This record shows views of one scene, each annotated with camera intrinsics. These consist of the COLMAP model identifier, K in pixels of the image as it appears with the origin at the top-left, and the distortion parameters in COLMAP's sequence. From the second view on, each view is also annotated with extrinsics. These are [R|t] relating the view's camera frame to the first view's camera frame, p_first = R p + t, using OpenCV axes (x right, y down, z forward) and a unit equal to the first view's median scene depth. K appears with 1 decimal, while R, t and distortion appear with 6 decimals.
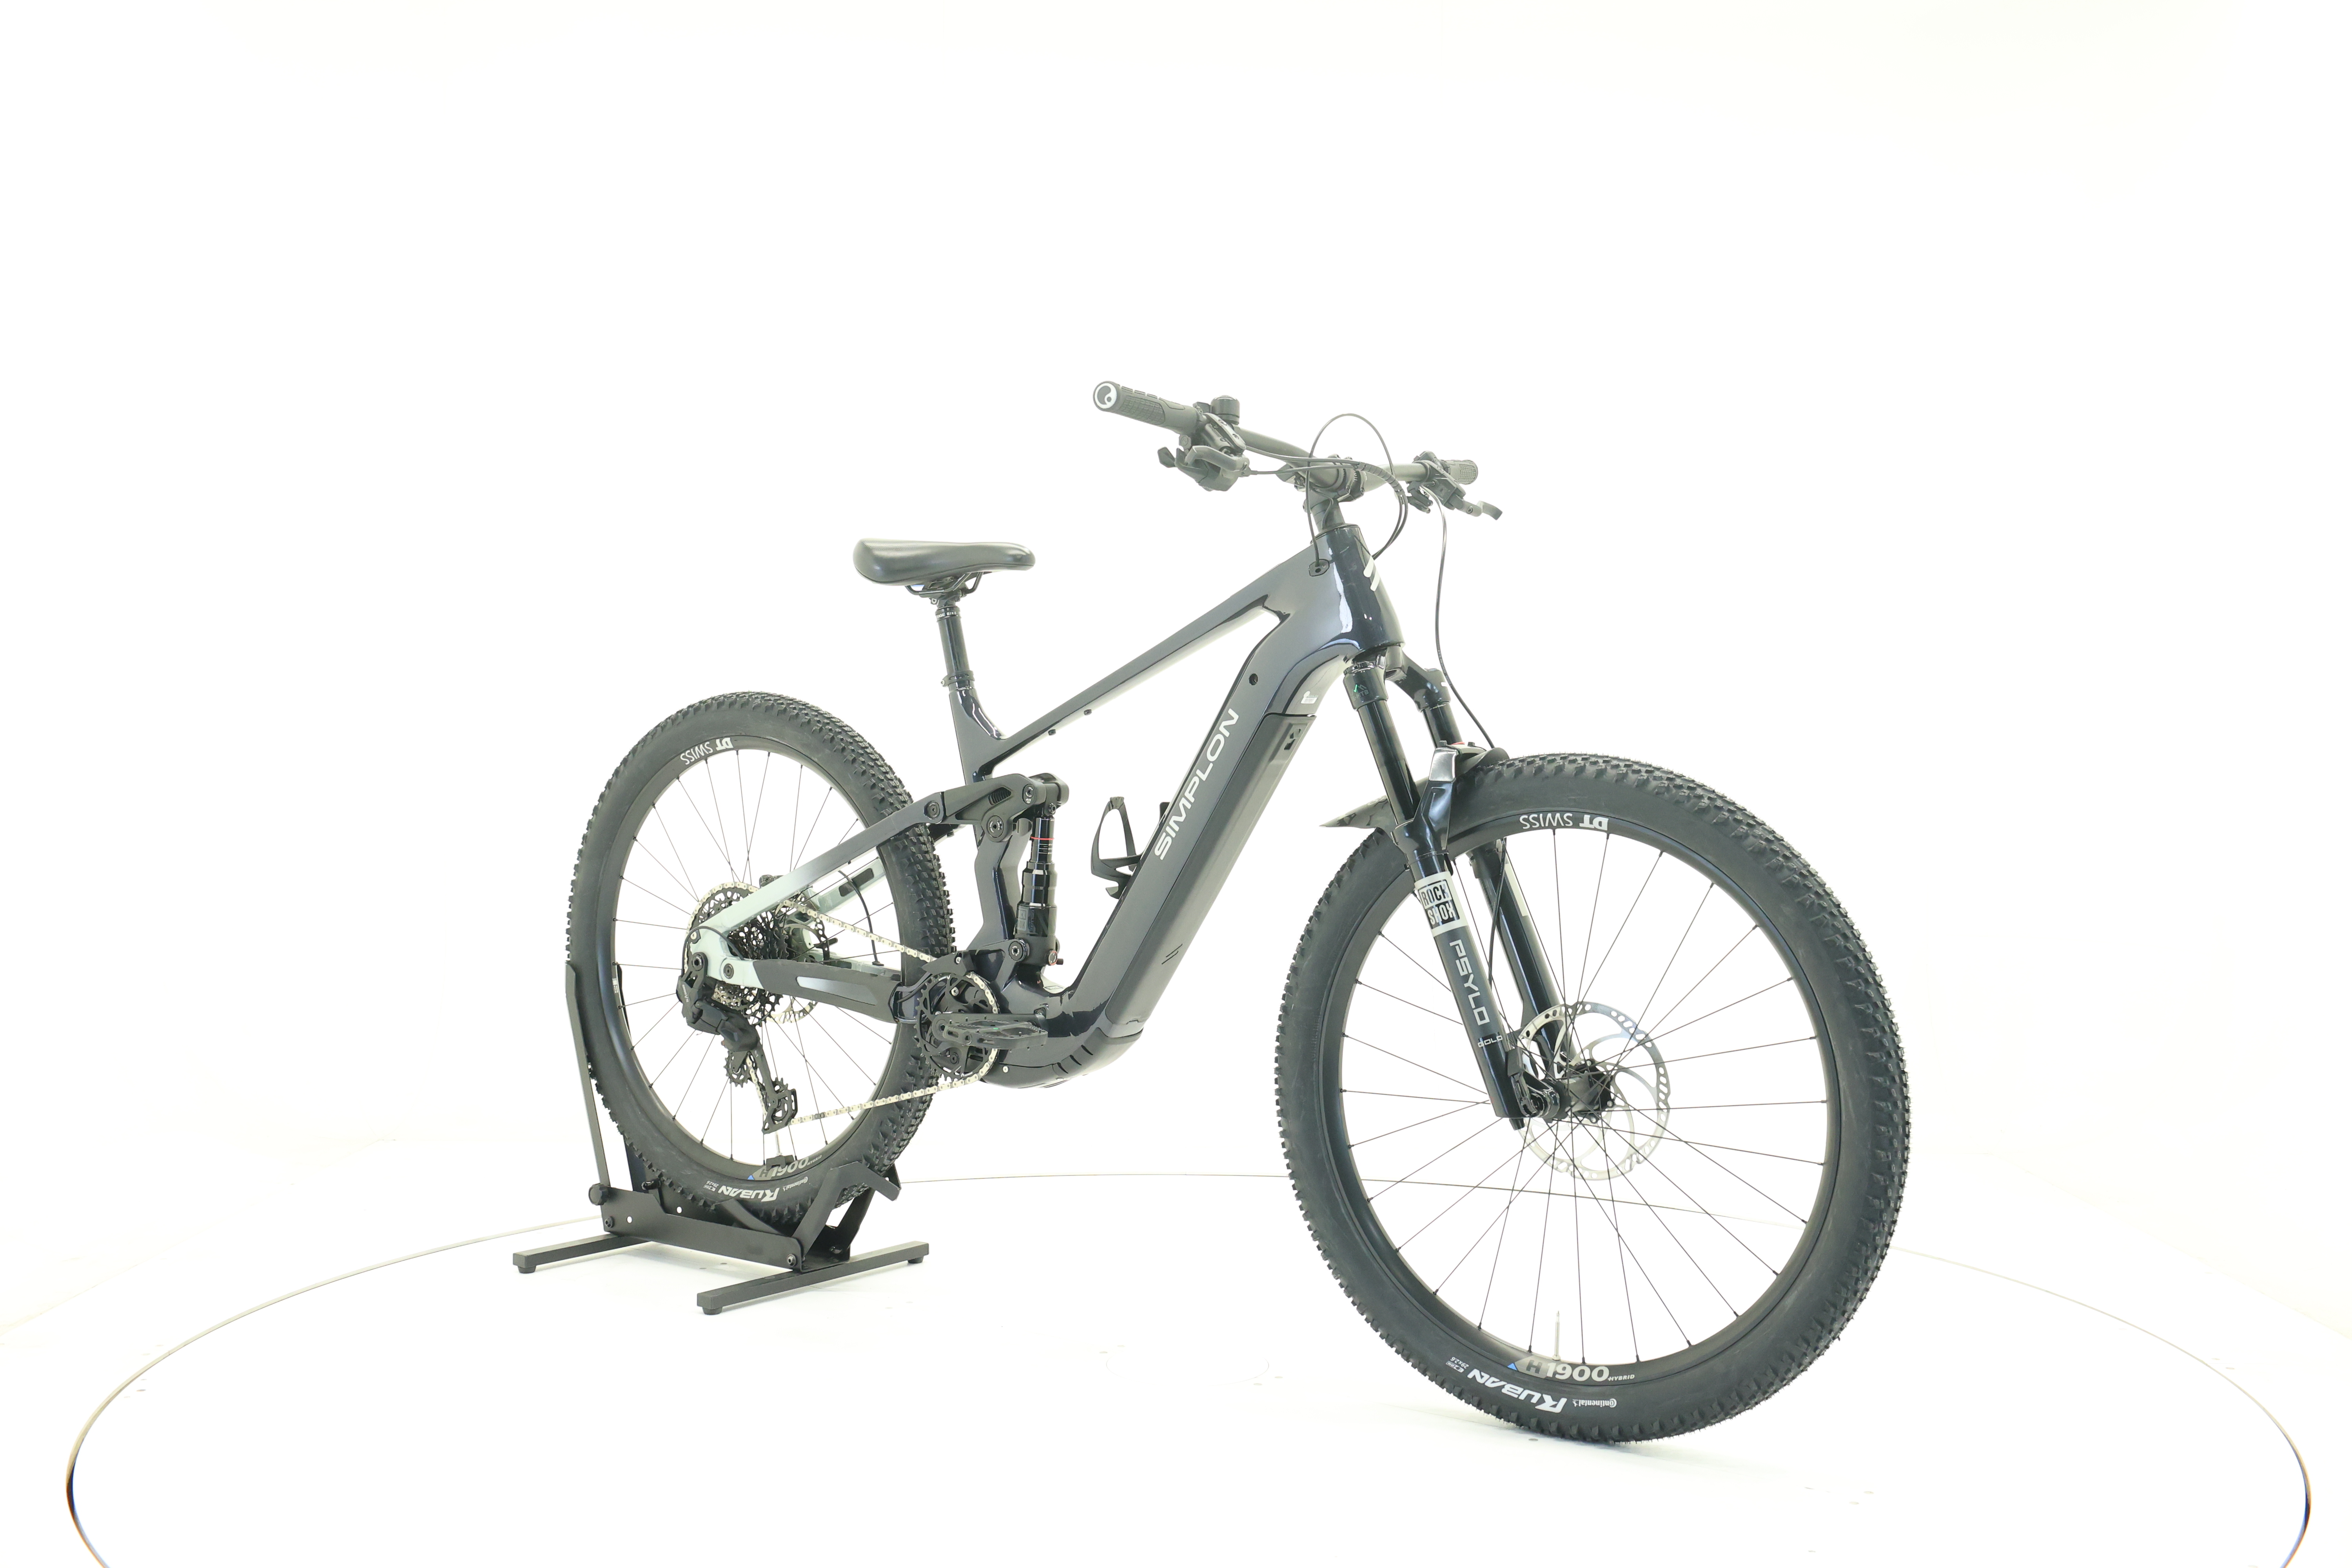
lens RADIAL K [[2427.7, 0, 1188.2], [0, 2427.7, 798.2], [0, 0, 1]] dist [-0.040487, 0.000000]
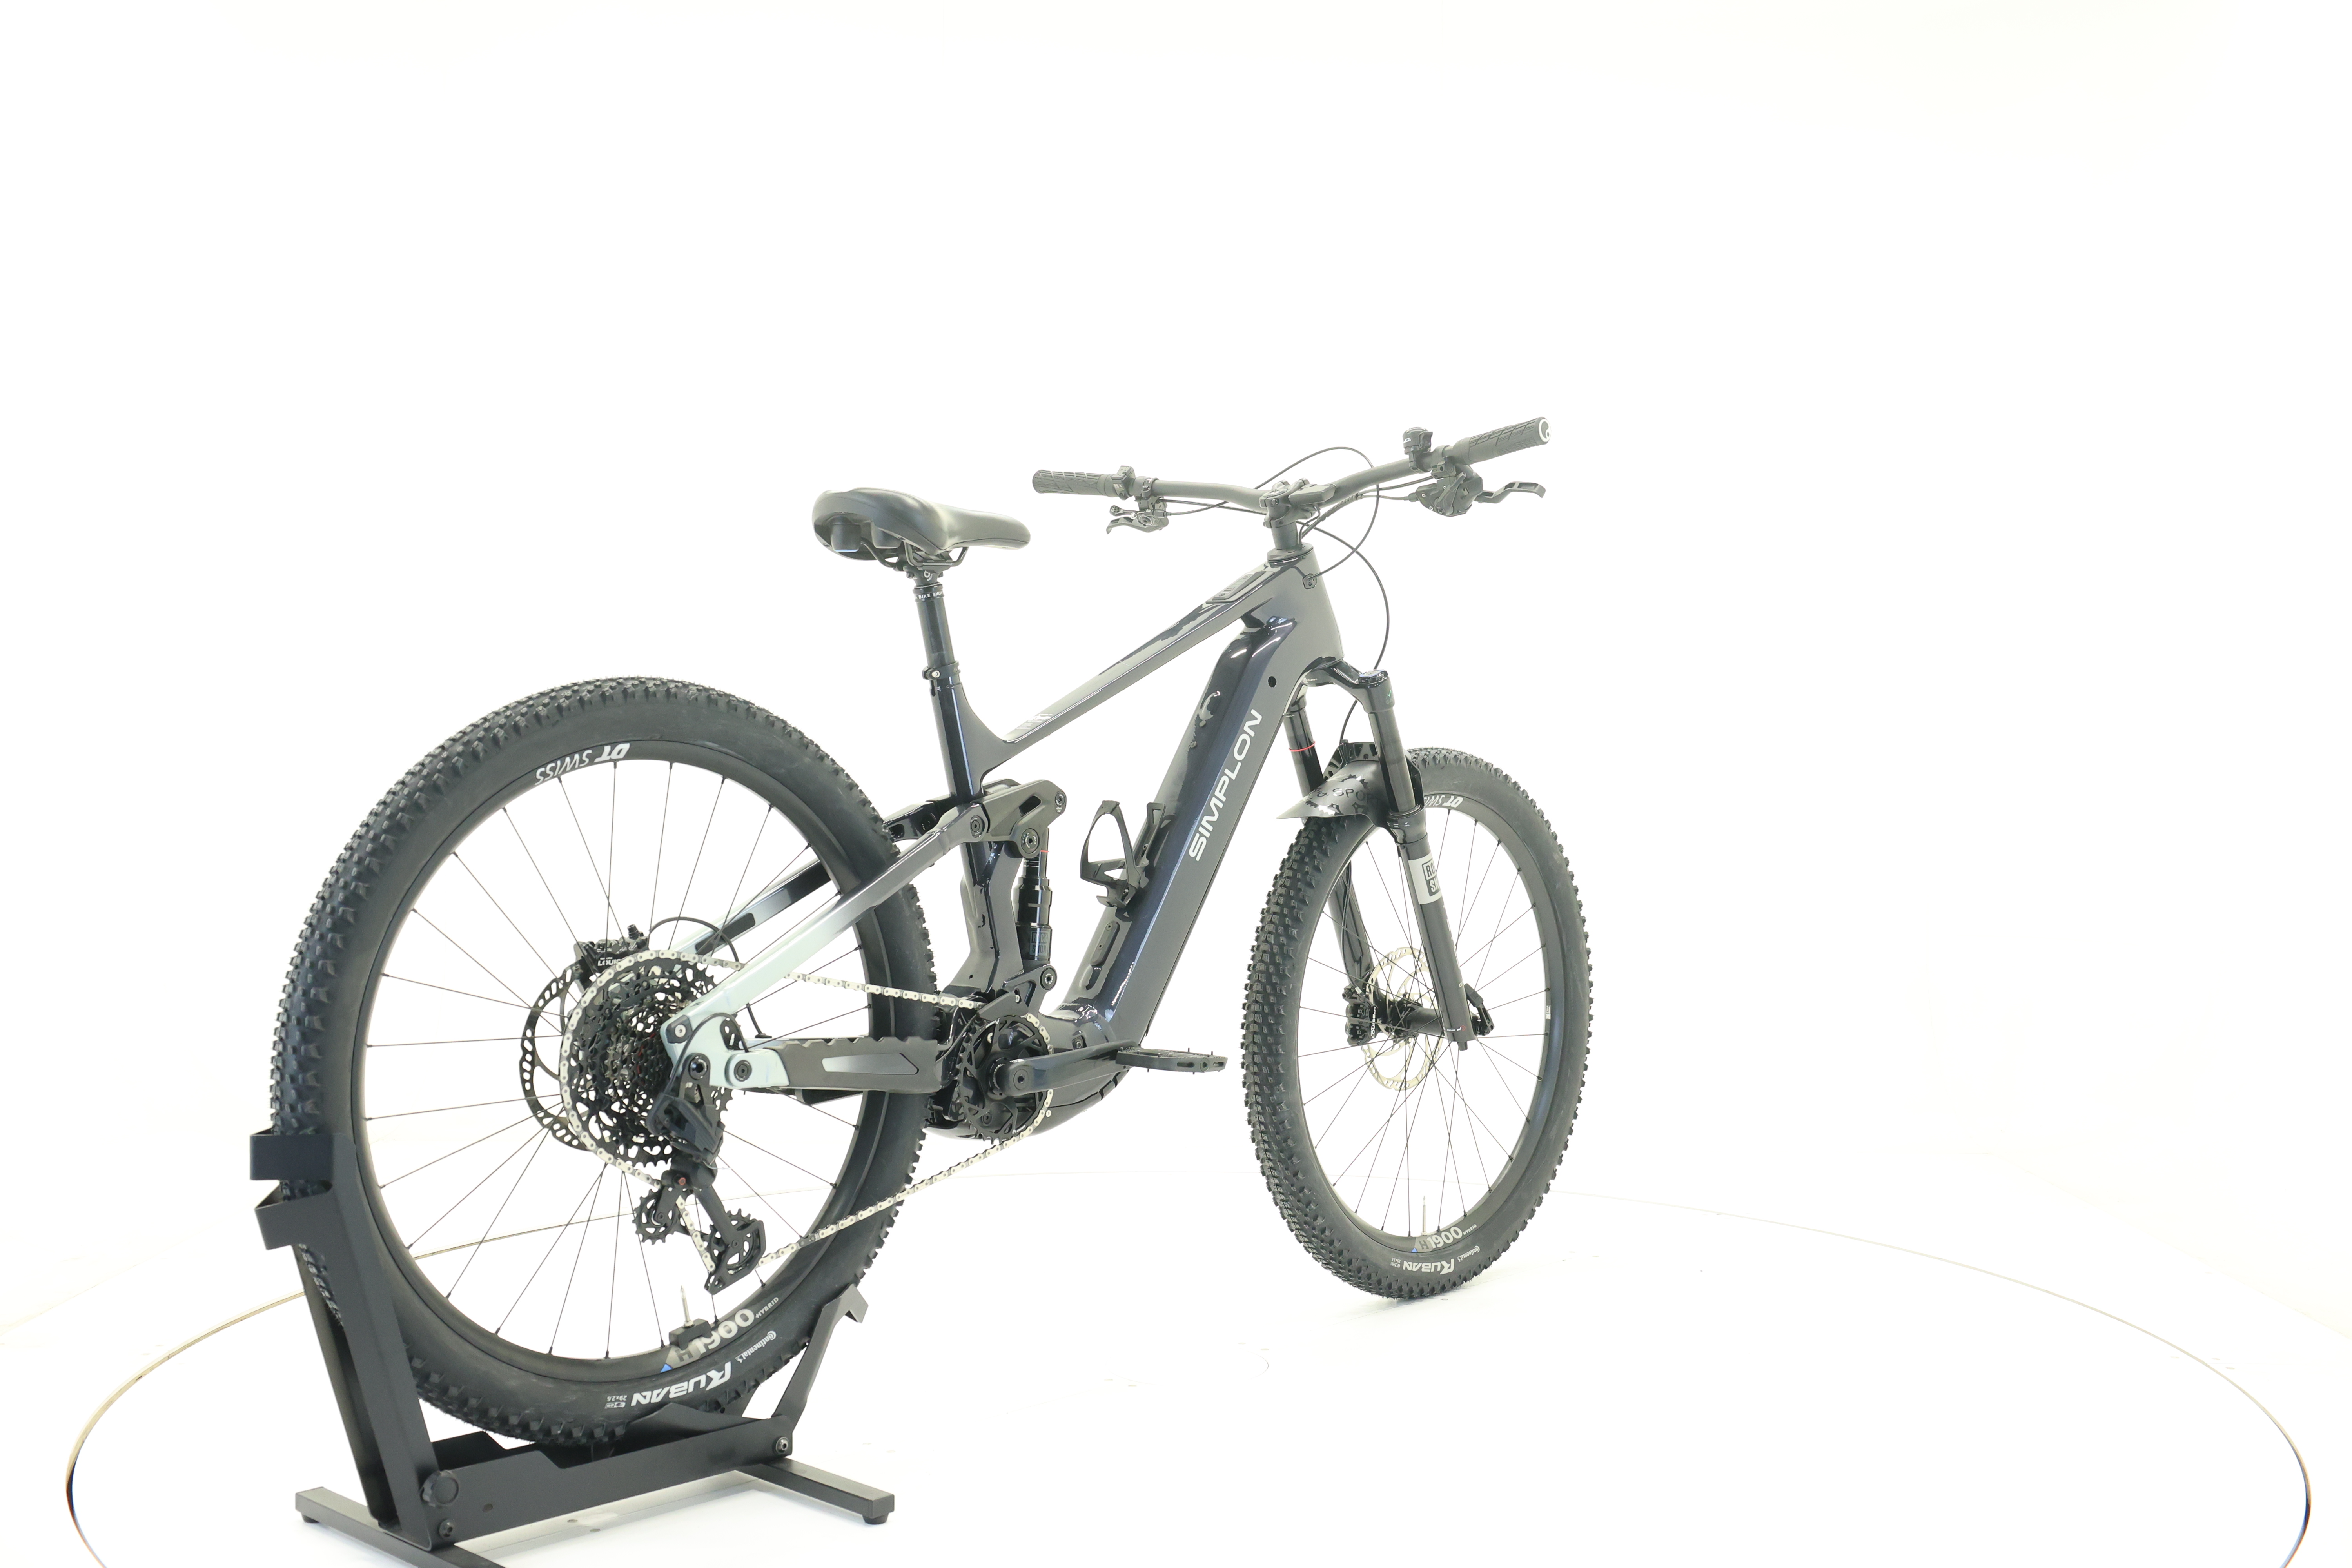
lens RADIAL K [[2427.7, 0, 1177.6], [0, 2427.7, 762.5], [0, 0, 1]] dist [-0.040487, 0.000000]
pose [[0.106242, -0.018677, 0.994165, -0.931470], [0.023070, 0.999601, 0.016314, -0.029049], [-0.994073, 0.021202, 0.106631, 0.840205]]
